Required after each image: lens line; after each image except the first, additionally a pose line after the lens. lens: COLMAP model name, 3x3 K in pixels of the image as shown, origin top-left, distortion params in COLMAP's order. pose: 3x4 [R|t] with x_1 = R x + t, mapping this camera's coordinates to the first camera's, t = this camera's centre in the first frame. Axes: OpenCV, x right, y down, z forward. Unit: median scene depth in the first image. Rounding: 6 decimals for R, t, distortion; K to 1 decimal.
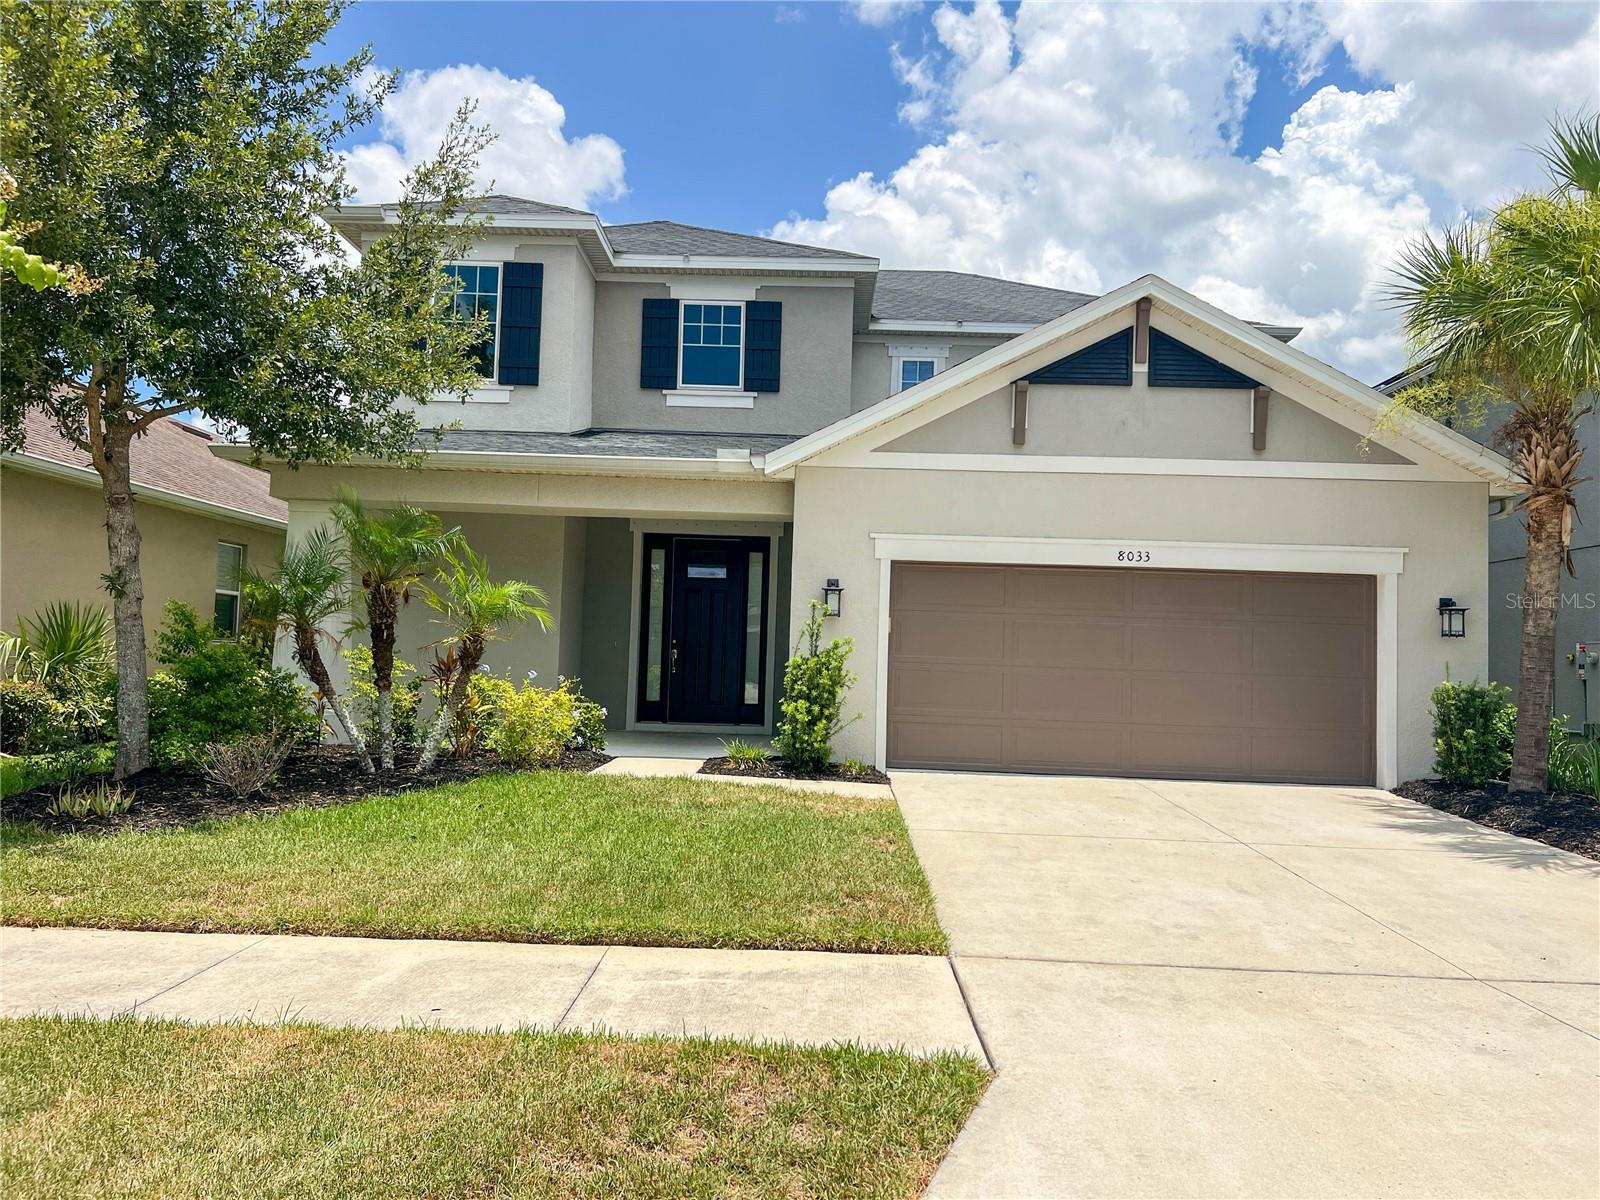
lens RADIAL K [[1221.9, 0, 811.4], [0, 1221.9, 599.8], [0, 0, 1]] dist [0.030441, -0.016787]
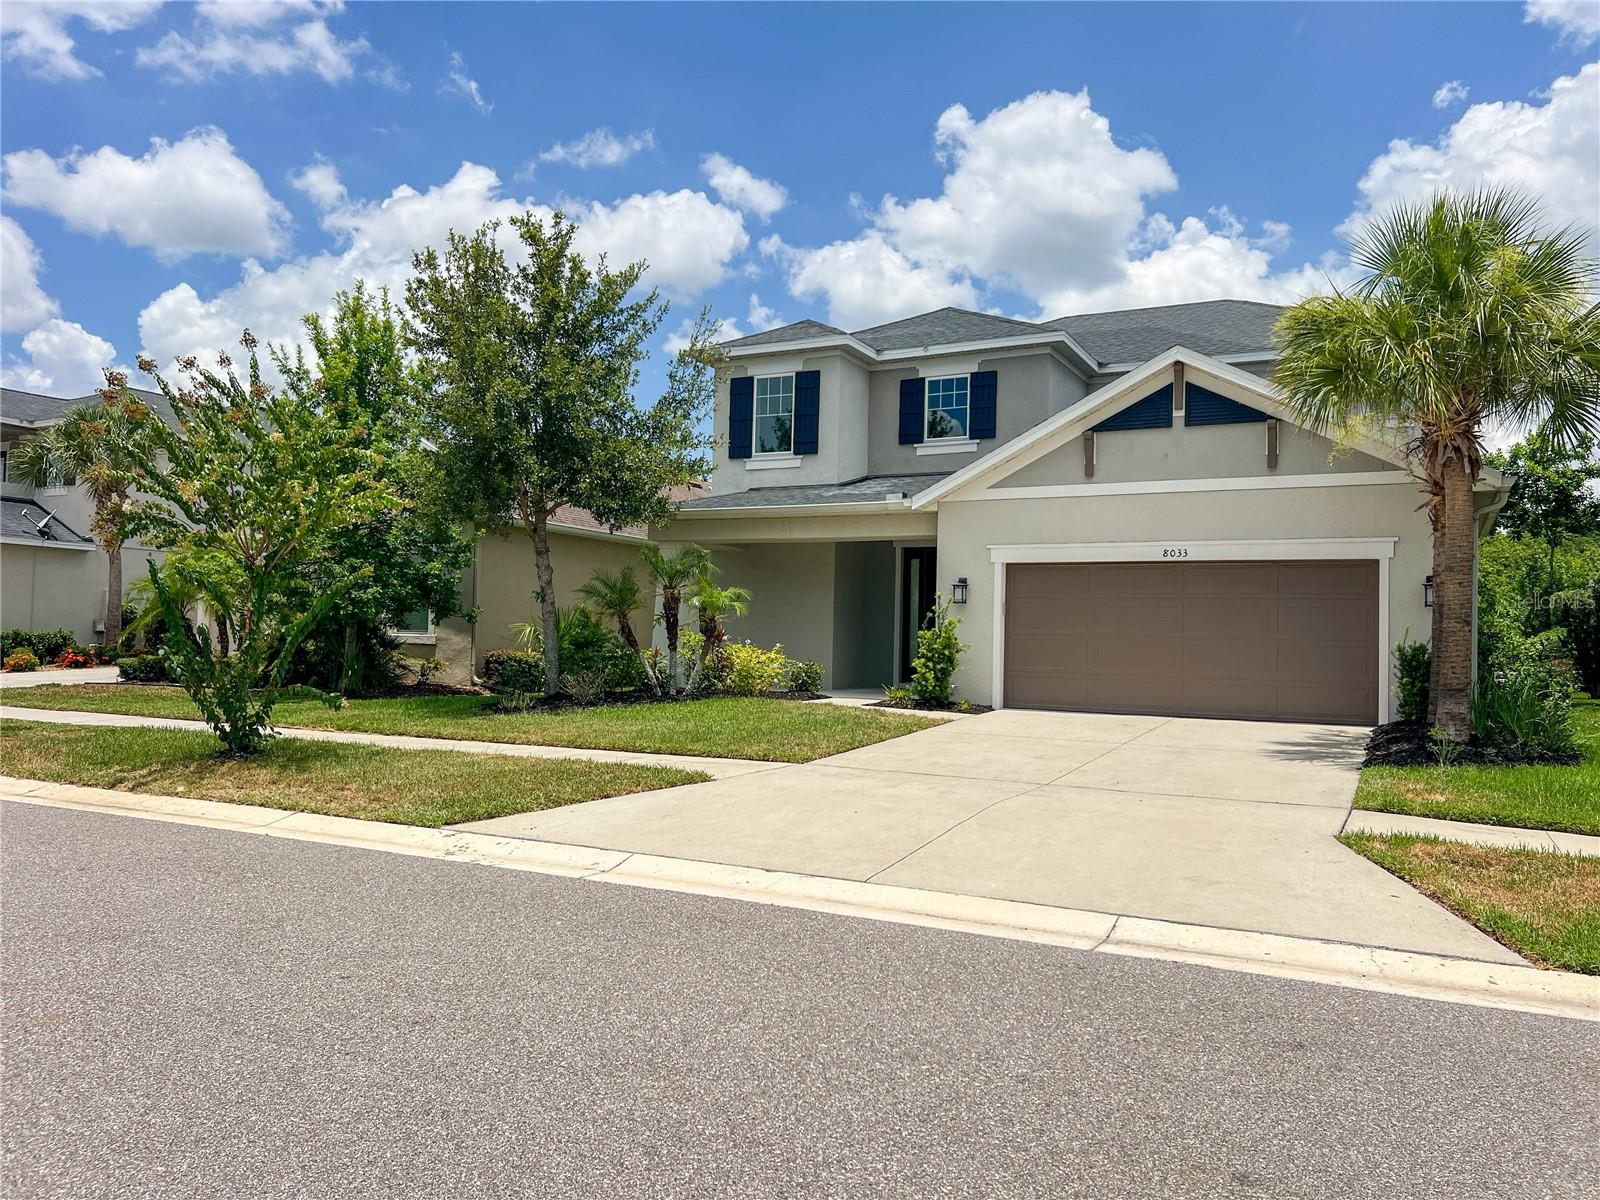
lens RADIAL K [[1221.9, 0, 790.7], [0, 1221.9, 601.9], [0, 0, 1]] dist [0.030441, -0.016787]
pose [[0.891013, -0.026435, -0.453207, 0.493568], [0.028208, 0.999598, -0.002849, 0.010466], [0.453100, -0.010245, 0.891401, -0.399097]]
